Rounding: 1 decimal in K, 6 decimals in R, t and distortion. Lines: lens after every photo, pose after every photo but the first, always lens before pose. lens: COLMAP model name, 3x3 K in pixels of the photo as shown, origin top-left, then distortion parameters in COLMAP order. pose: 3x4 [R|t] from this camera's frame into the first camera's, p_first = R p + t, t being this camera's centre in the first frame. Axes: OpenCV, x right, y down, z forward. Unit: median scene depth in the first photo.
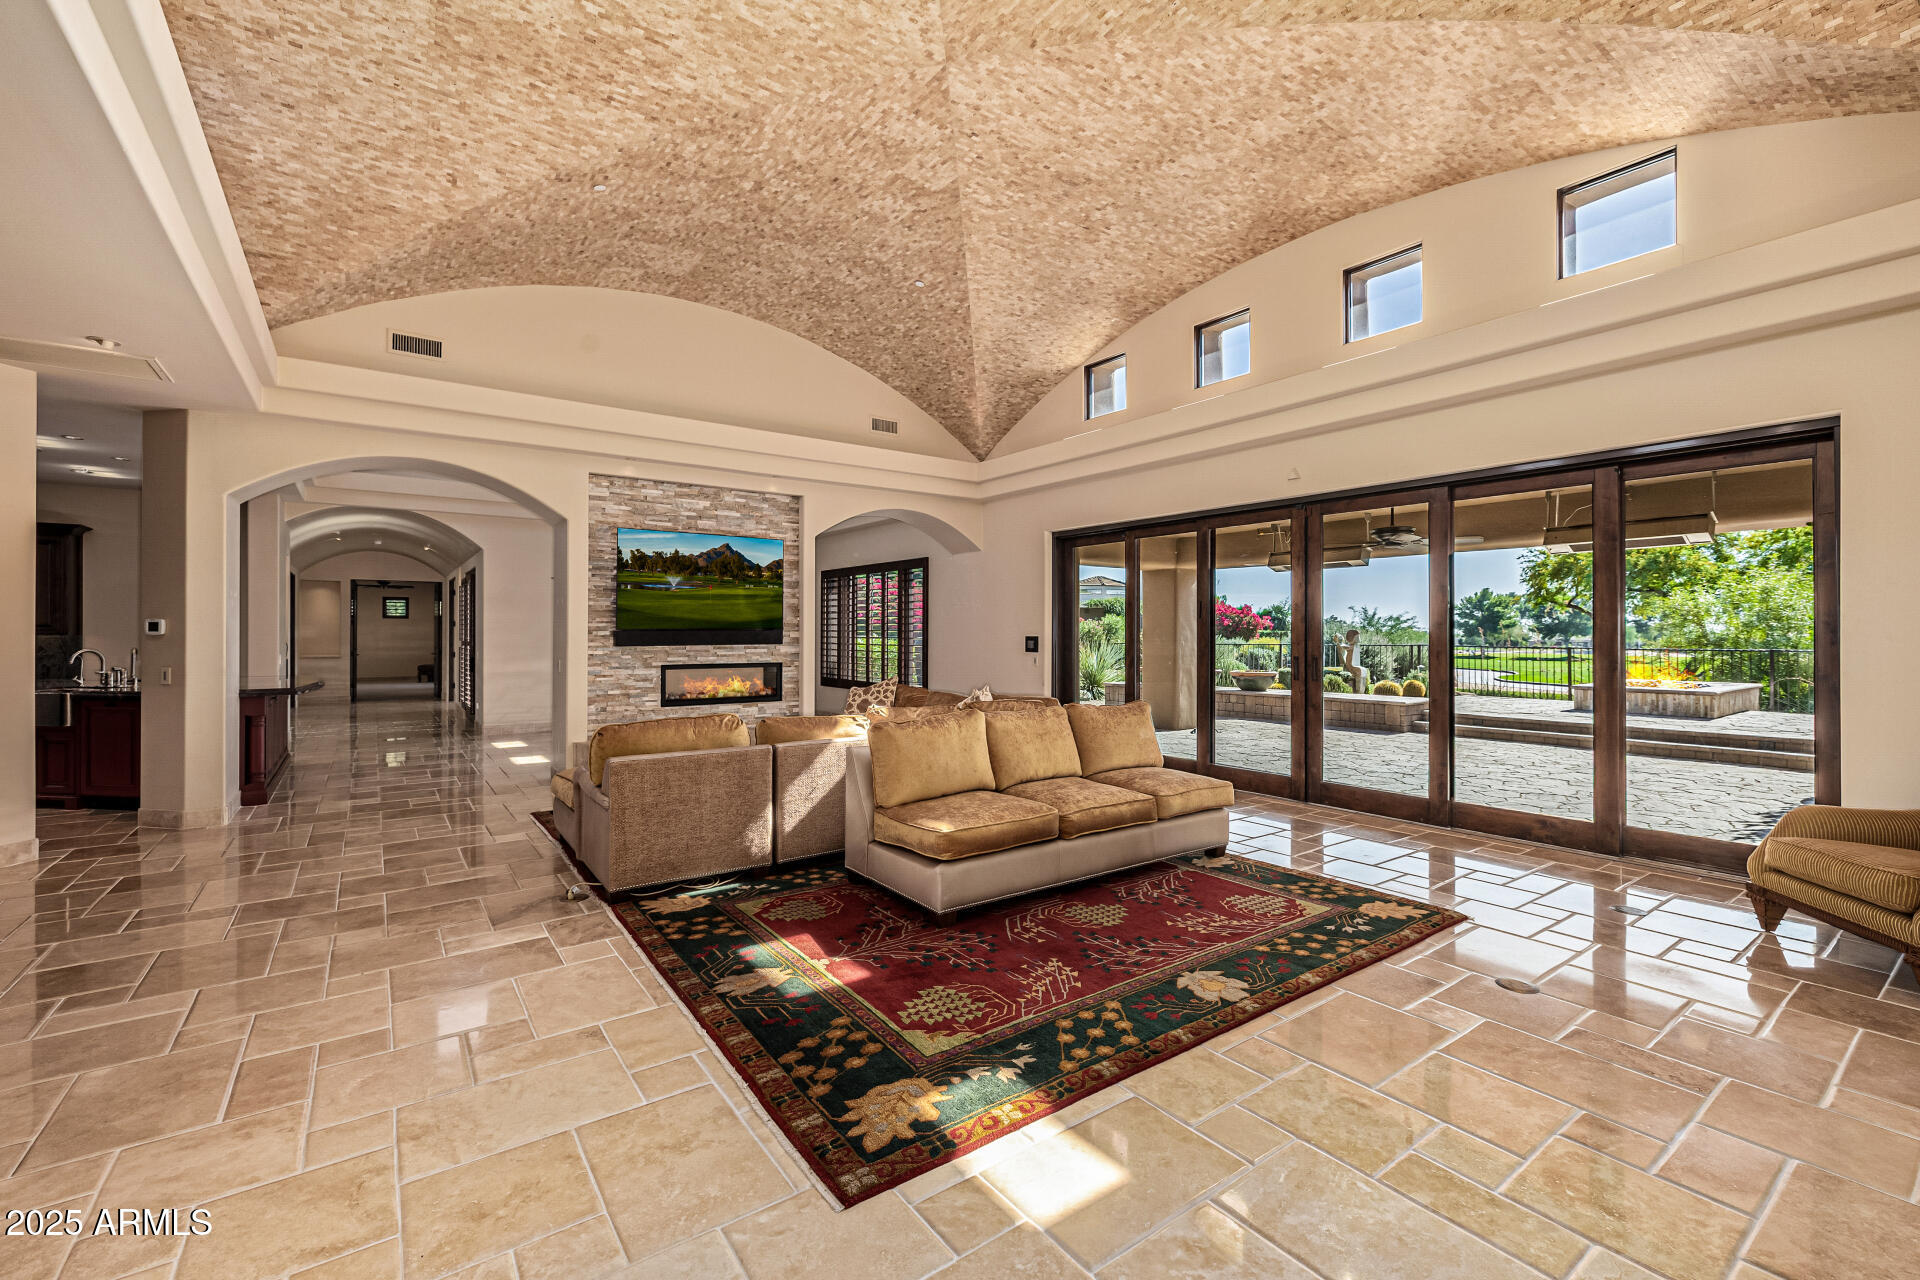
lens RADIAL K [[805.4, 0, 953.0], [0, 805.4, 629.0], [0, 0, 1]] dist [0.000516, 0.000030]
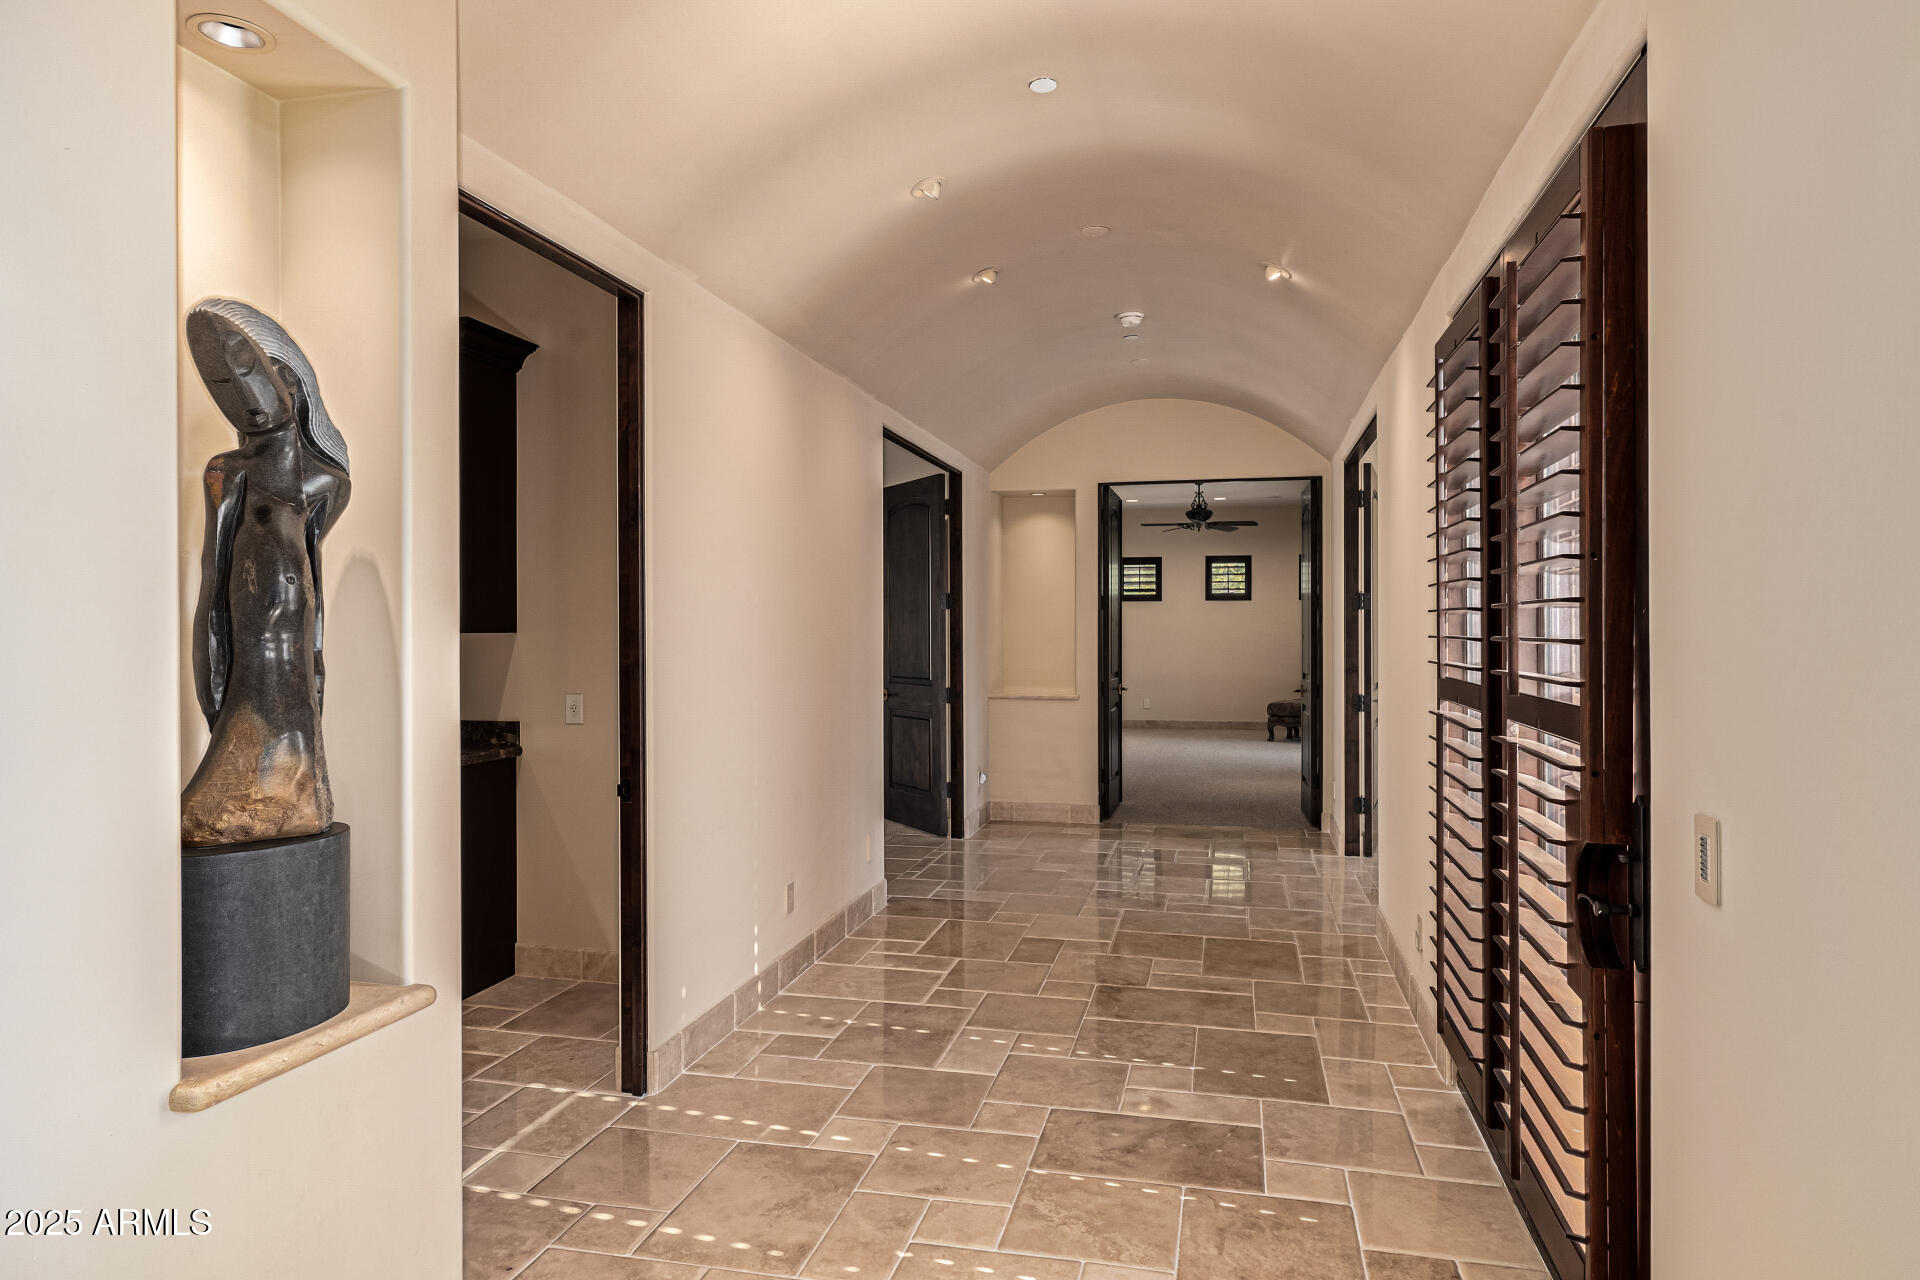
lens RADIAL K [[1133.7, 0, 960.0], [0, 1133.7, 626.4], [0, 0, 1]] dist [0.000542, 0.000022]
pose [[0.653778, -0.002088, -0.756683, -0.825599], [0.007936, 0.999960, 0.004098, -0.002587], [0.756644, -0.008684, 0.653769, 1.266498]]
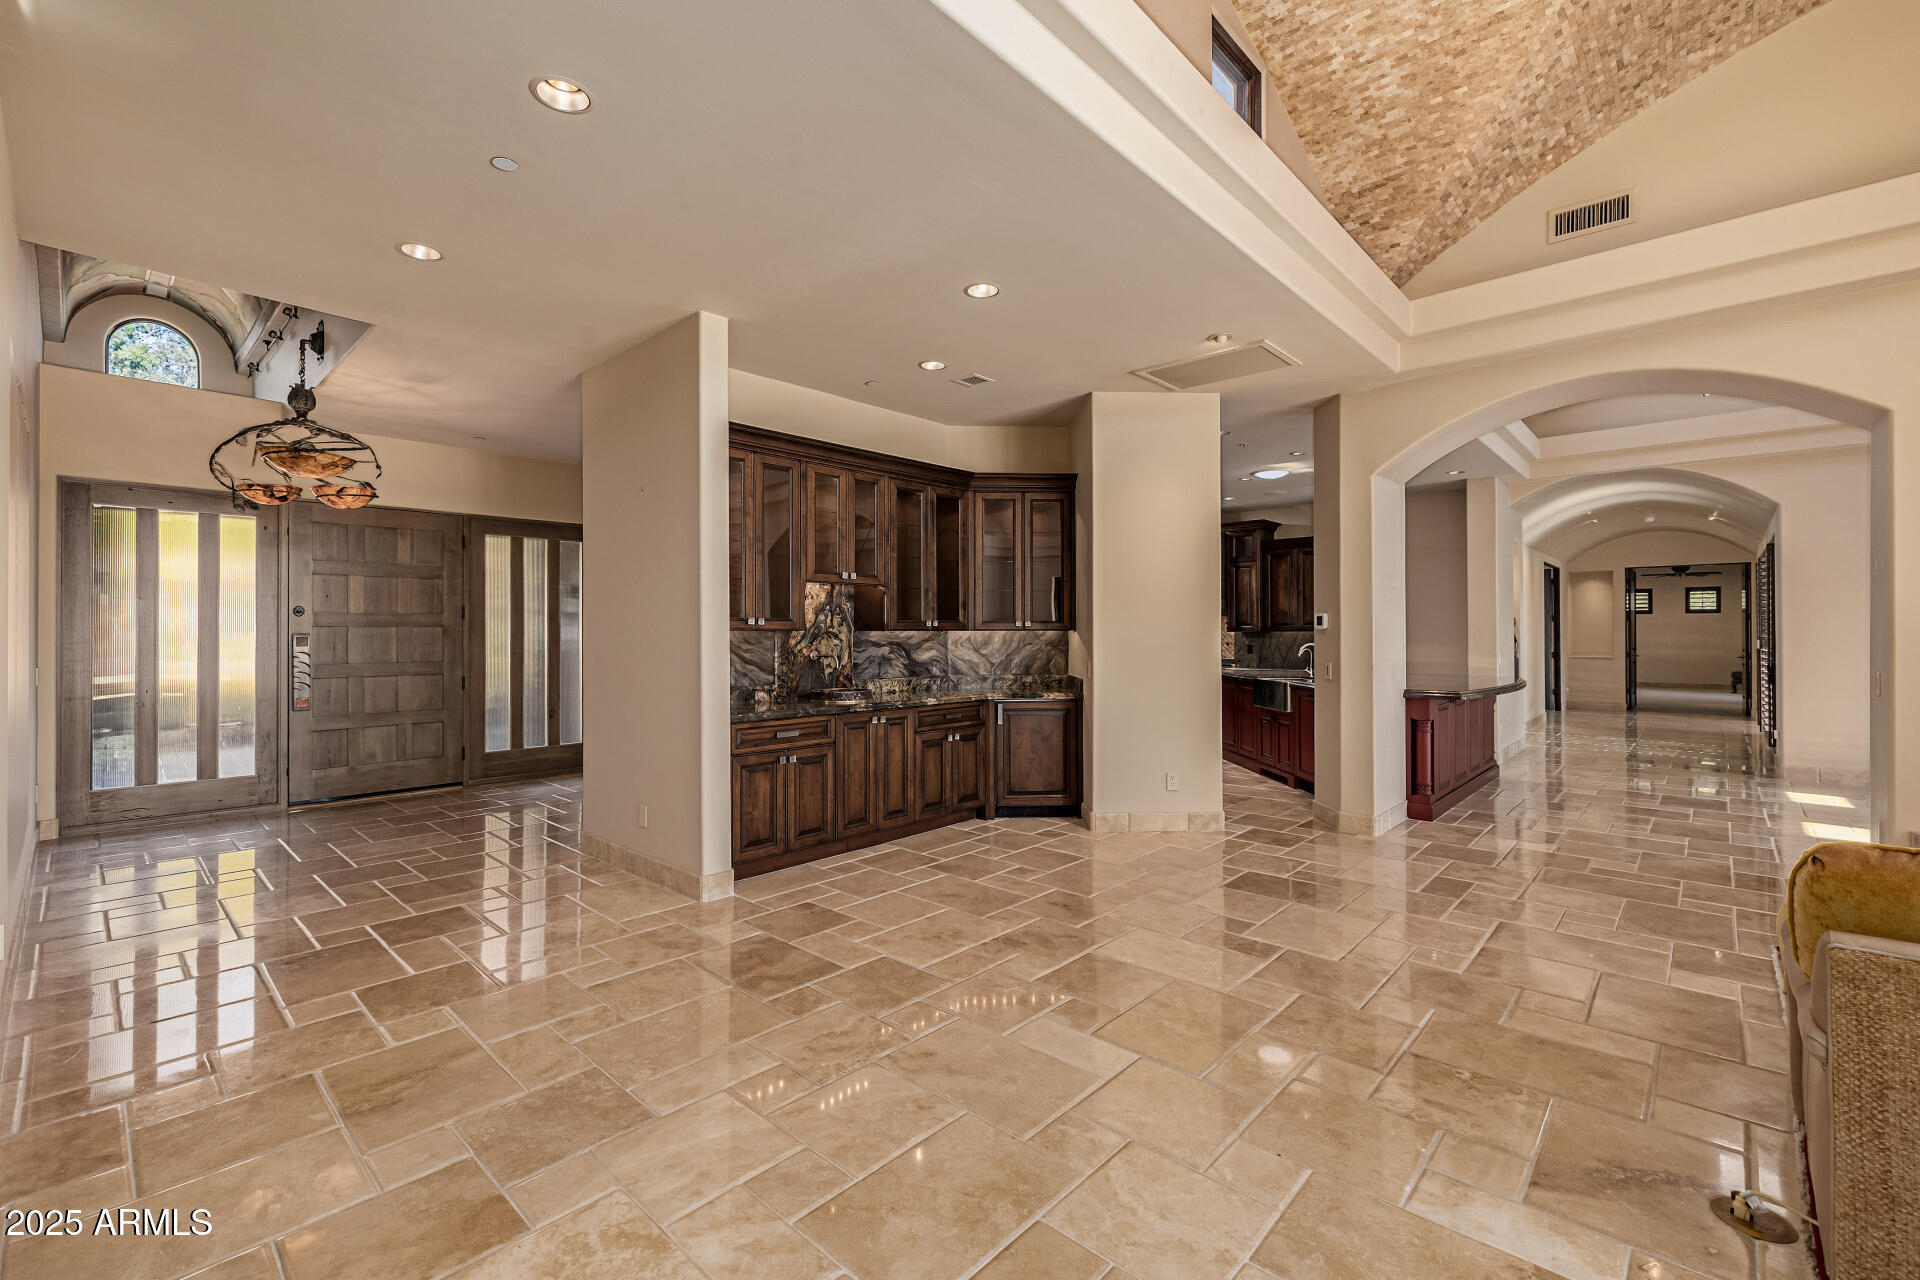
lens RADIAL K [[817.9, 0, 960.1], [0, 817.9, 629.7], [0, 0, 1]] dist [0.001705, 0.000321]
pose [[0.196707, -0.005473, -0.980447, -0.063675], [0.006748, 0.999968, -0.004228, 0.006828], [0.980439, -0.005784, 0.196737, 0.270278]]
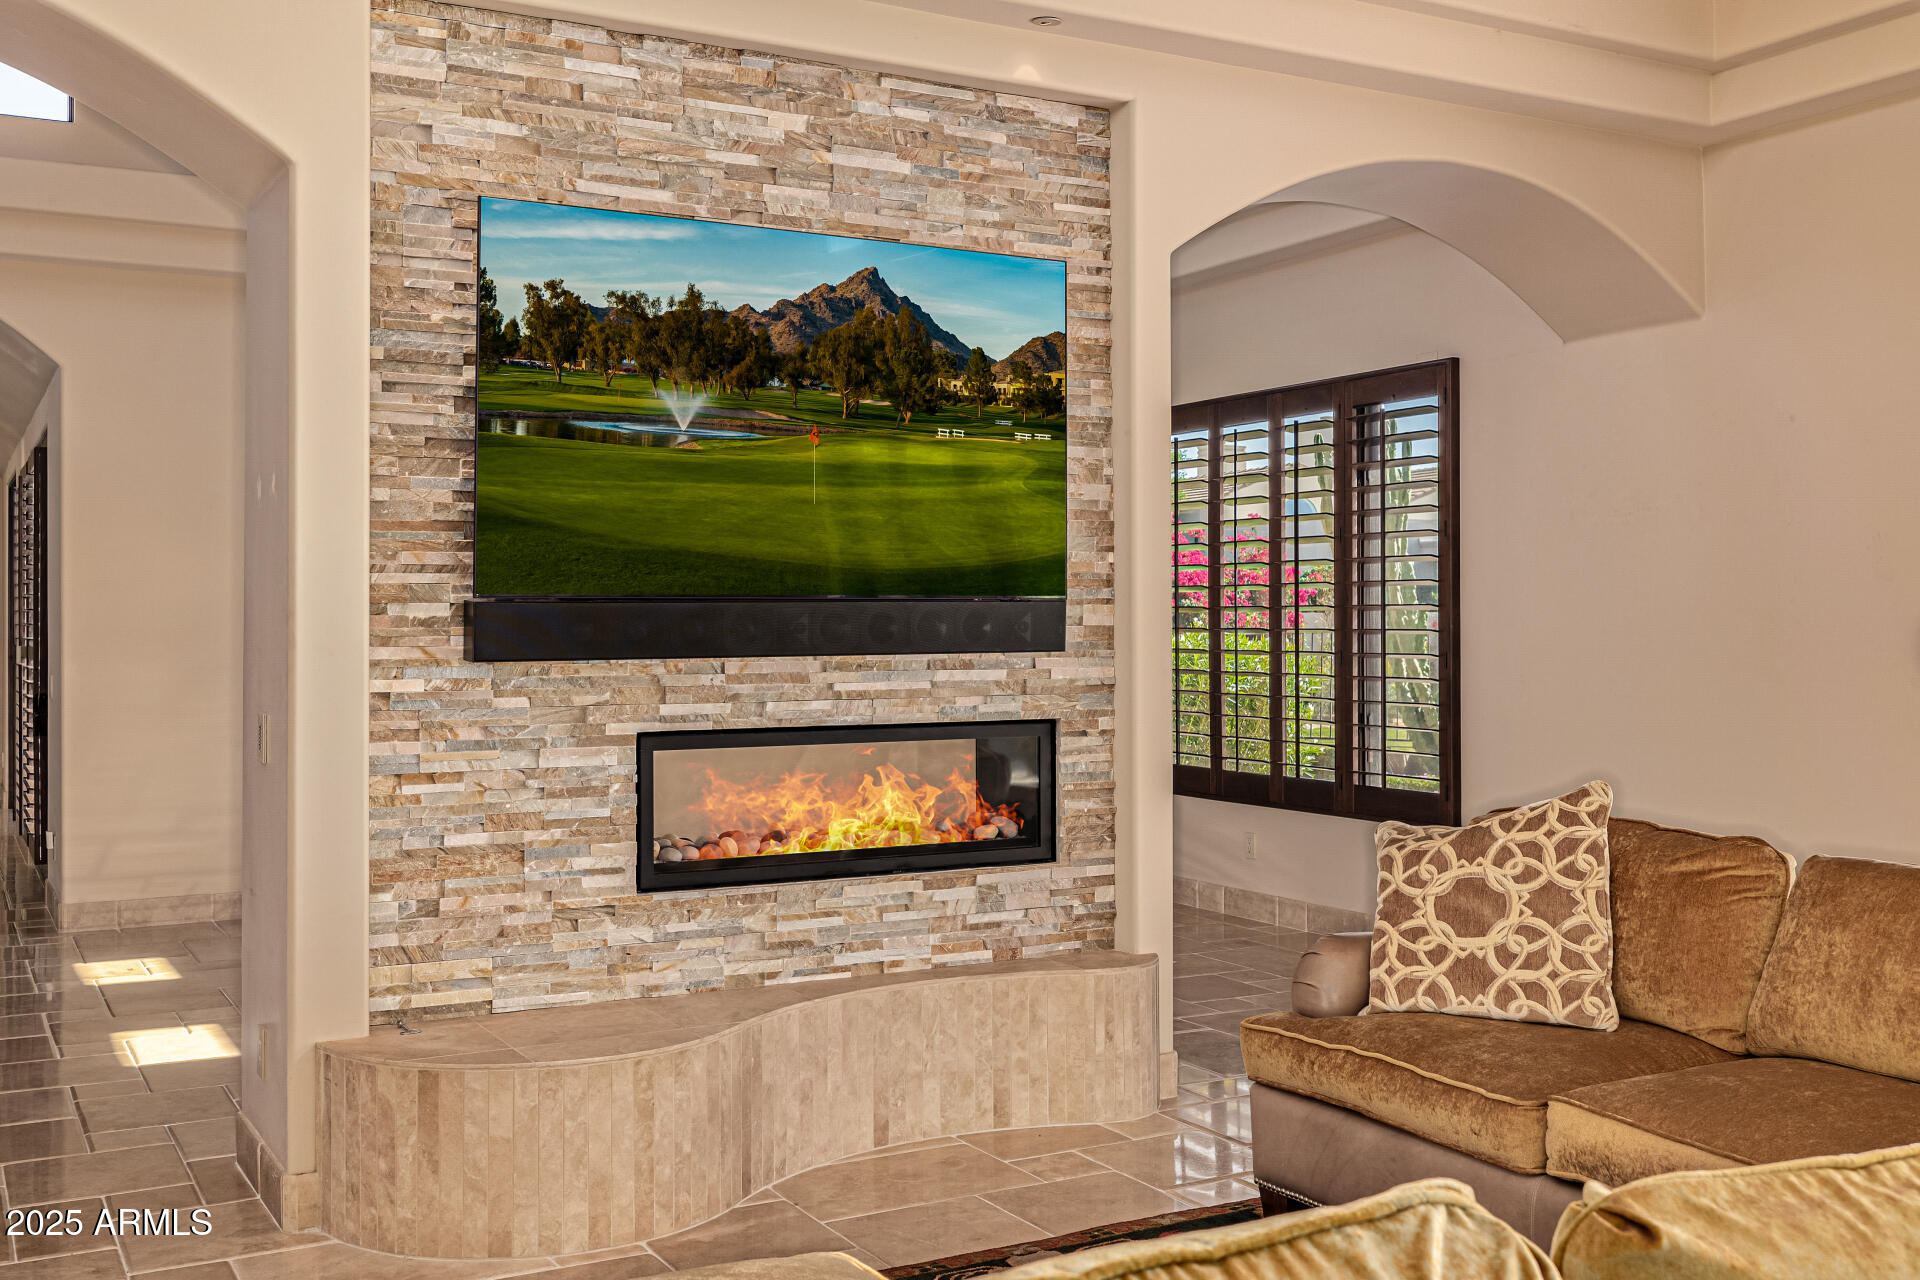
lens RADIAL K [[1844.7, 0, 953.9], [0, 1844.7, 603.4], [0, 0, 1]] dist [0.002955, 0.006728]
pose [[0.993319, -0.006116, -0.115242, -0.192516], [0.005377, 0.999963, -0.006725, 0.007363], [0.115279, 0.006060, 0.993315, 0.420136]]
